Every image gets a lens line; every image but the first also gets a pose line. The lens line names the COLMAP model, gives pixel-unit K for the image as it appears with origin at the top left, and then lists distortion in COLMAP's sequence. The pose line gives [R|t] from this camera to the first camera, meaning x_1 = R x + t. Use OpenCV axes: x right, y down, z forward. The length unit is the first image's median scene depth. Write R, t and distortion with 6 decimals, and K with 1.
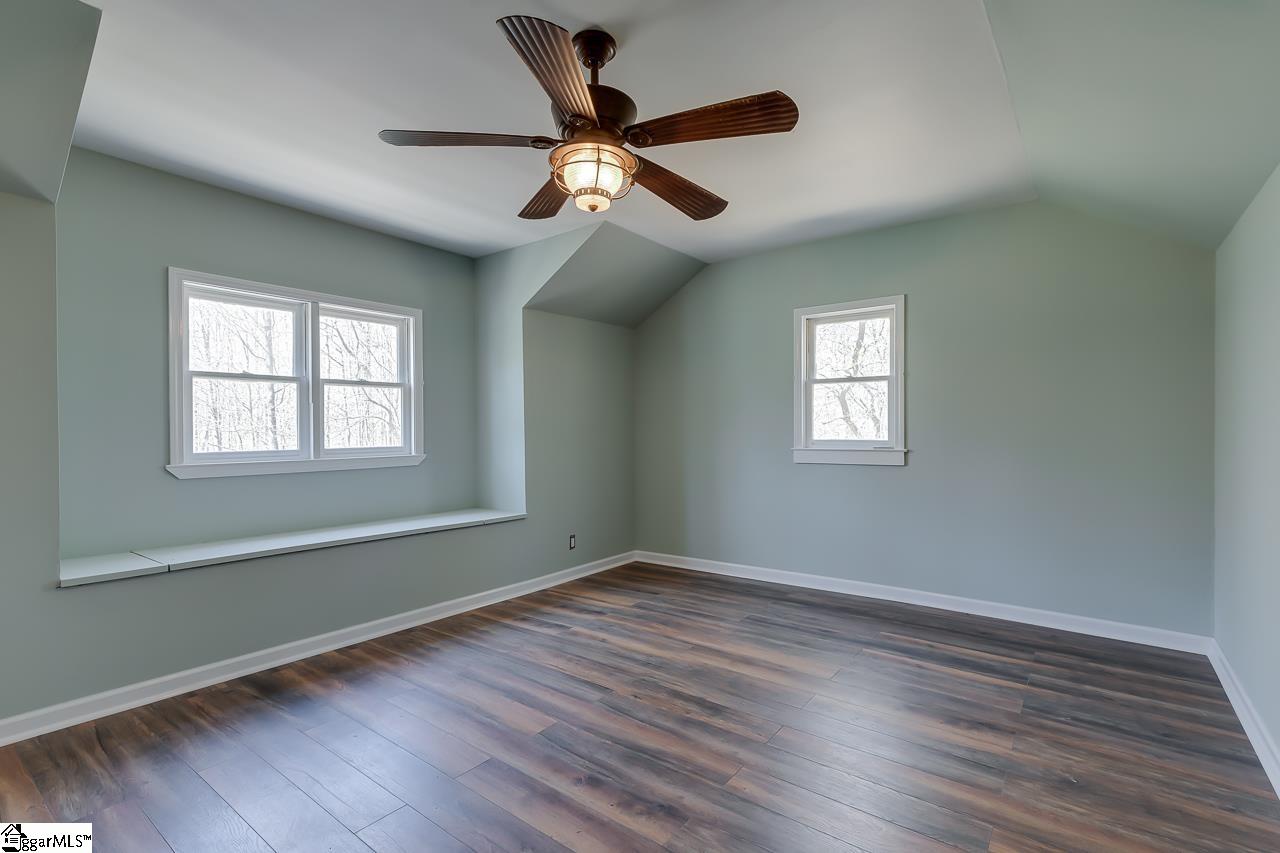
lens RADIAL K [[584.8, 0, 640.0], [0, 584.8, 426.5], [0, 0, 1]] dist [0.000794, 0.000105]
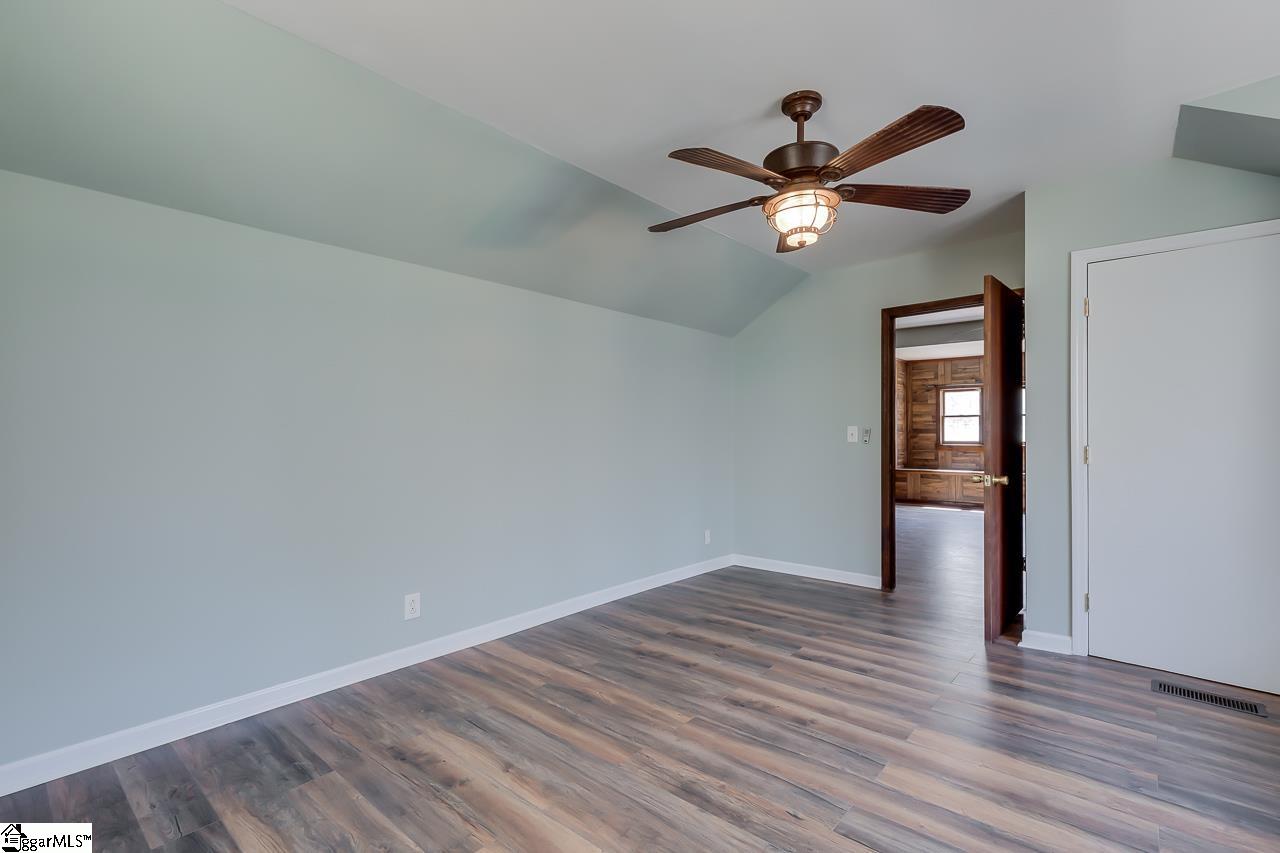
lens RADIAL K [[584.8, 0, 640.0], [0, 584.8, 426.5], [0, 0, 1]] dist [0.000794, 0.000105]
pose [[-0.997798, 0.007495, 0.065897, 0.150863], [0.007140, 0.999959, -0.005625, -0.010717], [-0.065936, -0.005142, -0.997811, 1.980092]]
